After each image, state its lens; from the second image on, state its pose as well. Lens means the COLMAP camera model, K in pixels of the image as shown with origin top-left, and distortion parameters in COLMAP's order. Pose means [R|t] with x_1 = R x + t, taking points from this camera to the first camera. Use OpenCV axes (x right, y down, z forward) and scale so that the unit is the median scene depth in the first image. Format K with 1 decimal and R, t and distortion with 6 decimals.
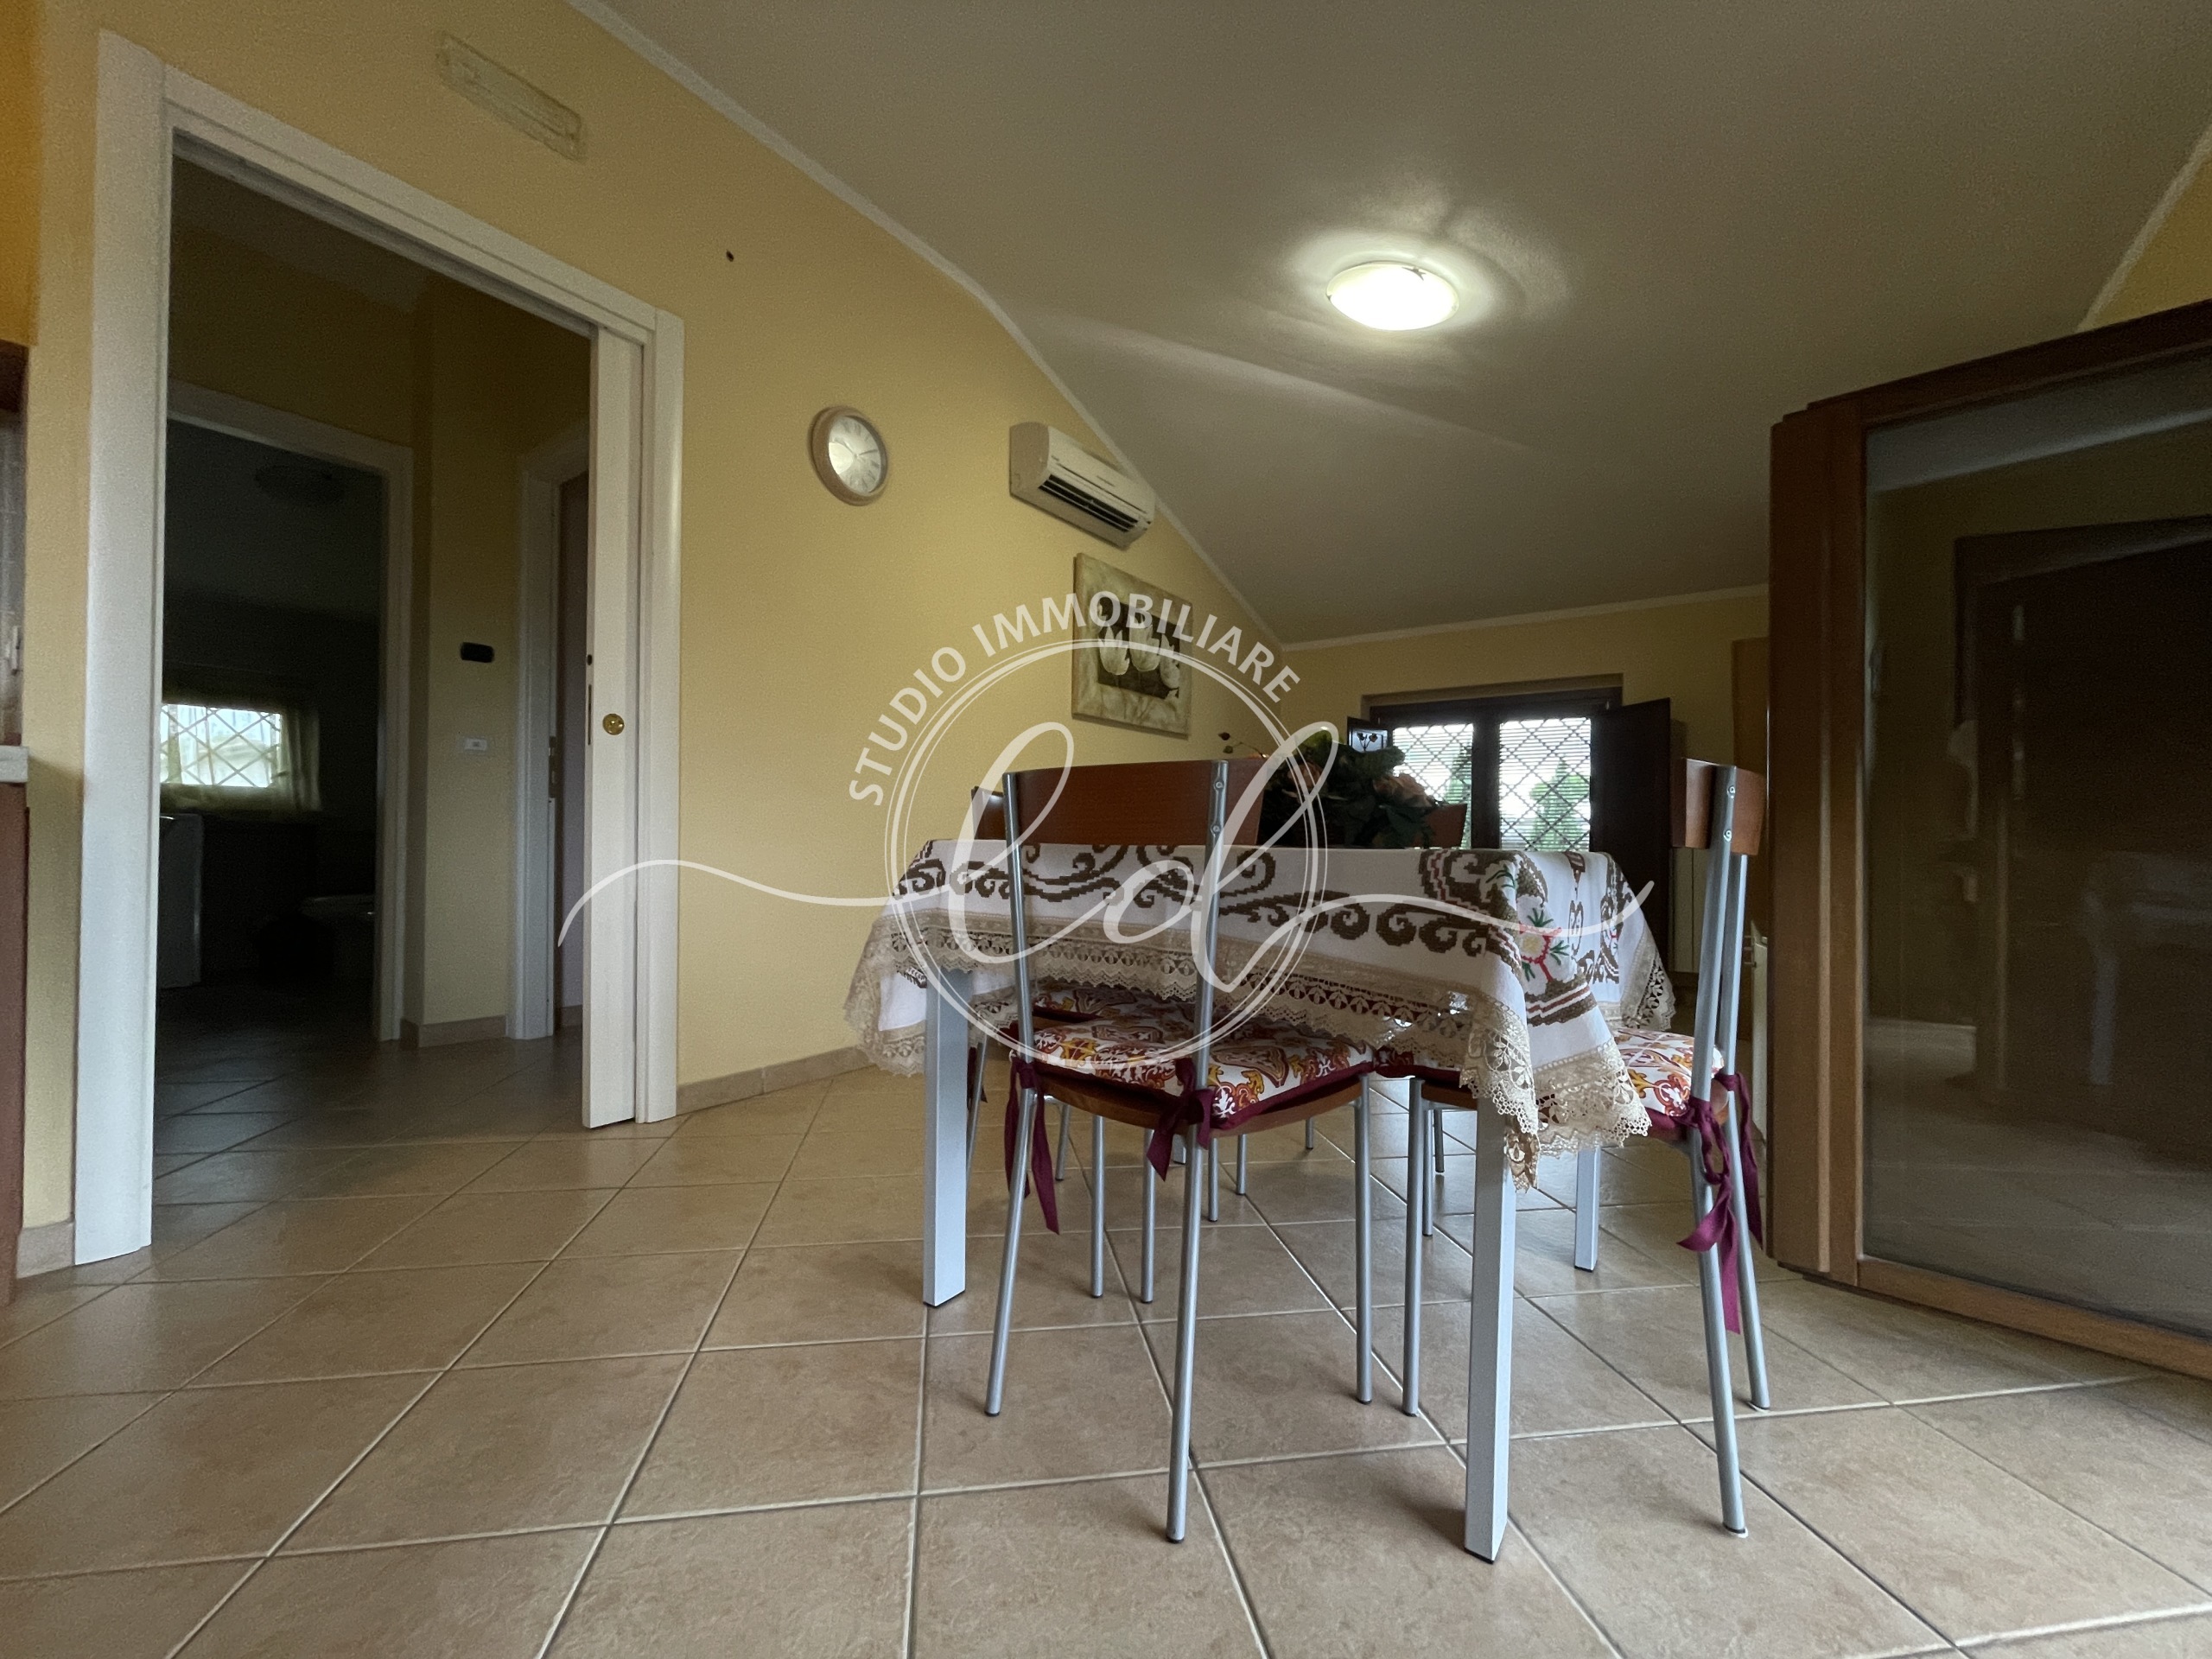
lens RADIAL K [[887.8, 0, 1095.7], [0, 887.8, 847.3], [0, 0, 1]] dist [-0.002336, -0.000483]
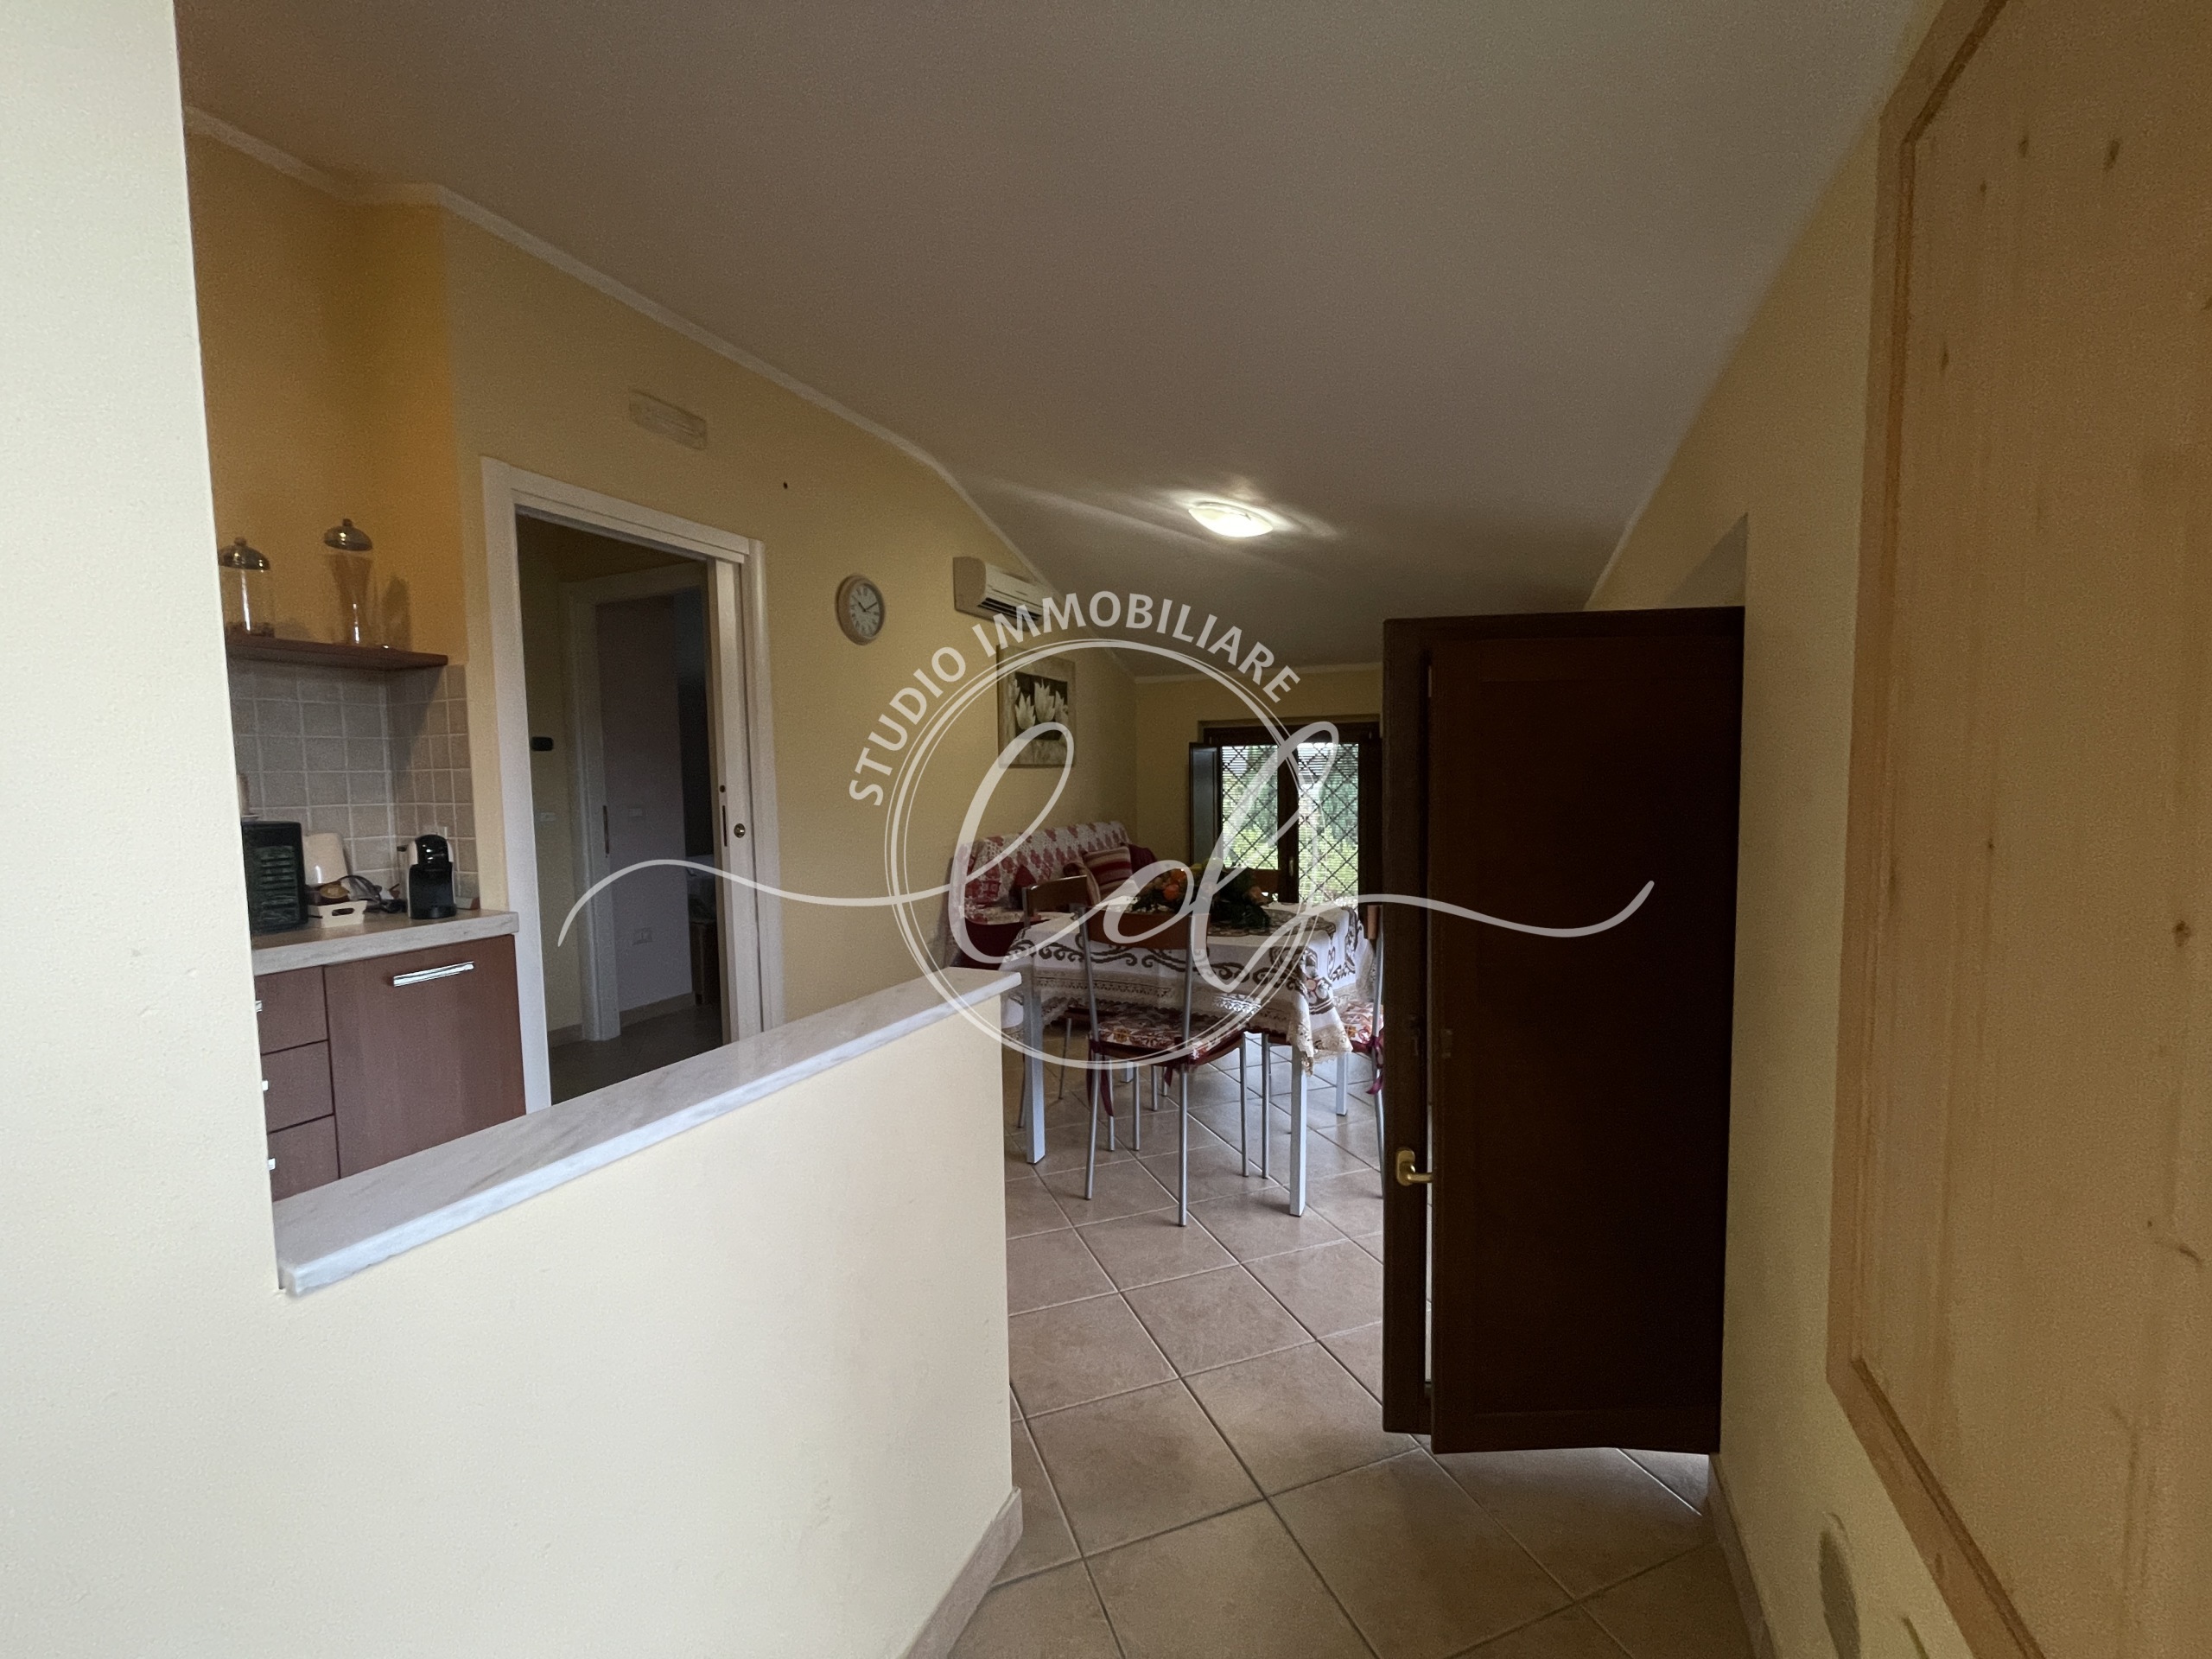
lens RADIAL K [[887.8, 0, 1097.0], [0, 887.8, 833.9], [0, 0, 1]] dist [-0.002336, -0.000483]
pose [[0.979163, -0.038048, 0.199479, -0.449327], [0.026768, 0.997902, 0.058941, -0.359400], [-0.201303, -0.052374, 0.978128, -1.002539]]
